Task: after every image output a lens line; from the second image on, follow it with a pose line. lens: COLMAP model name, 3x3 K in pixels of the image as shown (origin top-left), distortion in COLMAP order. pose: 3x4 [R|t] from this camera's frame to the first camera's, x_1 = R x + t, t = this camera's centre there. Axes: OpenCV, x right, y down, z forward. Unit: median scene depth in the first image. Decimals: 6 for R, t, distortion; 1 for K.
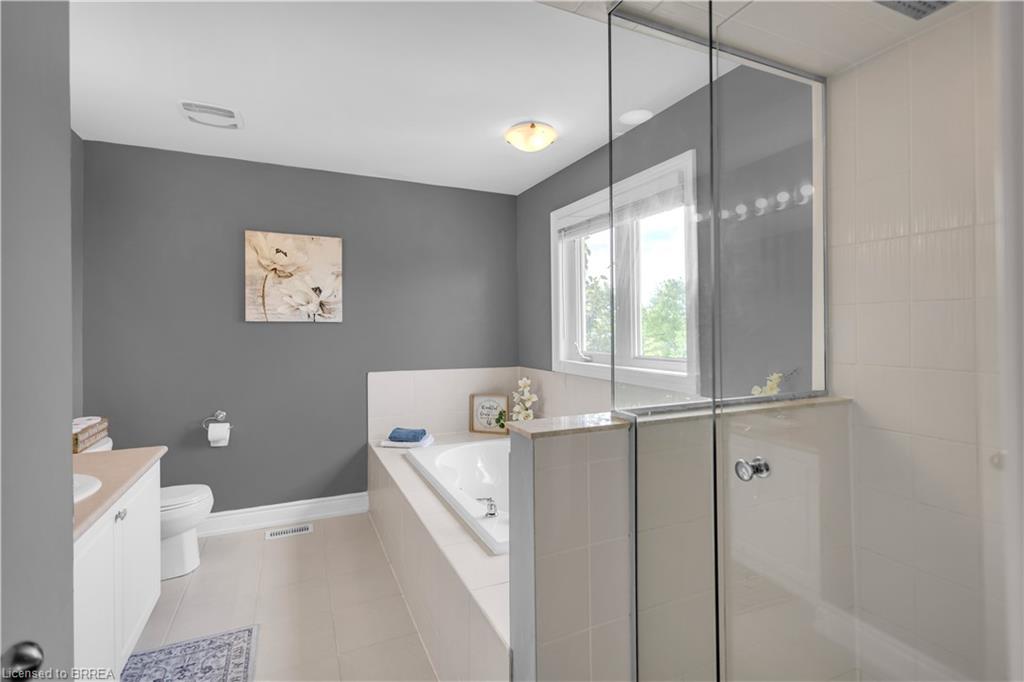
lens RADIAL K [[471.7, 0, 509.9], [0, 471.7, 336.1], [0, 0, 1]] dist [0.003545, 0.000518]
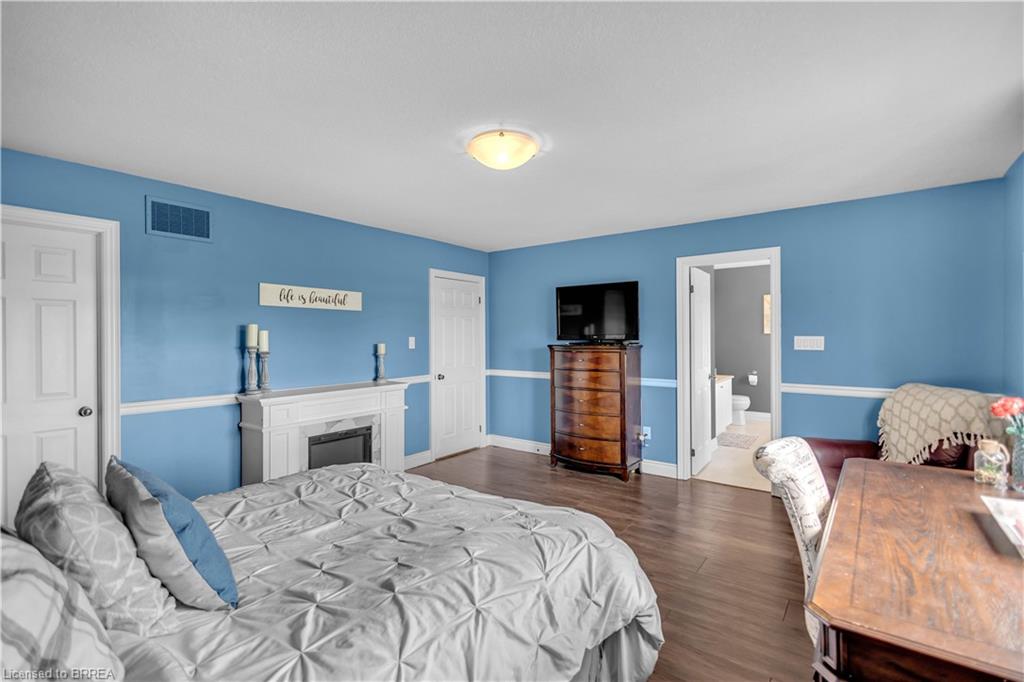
lens RADIAL K [[471.7, 0, 512.2], [0, 471.7, 339.0], [0, 0, 1]] dist [0.003545, 0.000518]
pose [[0.474178, 0.000521, -0.880429, 0.948920], [0.002888, 0.999994, 0.002147, -0.010339], [0.880424, -0.003561, 0.474174, -1.261223]]
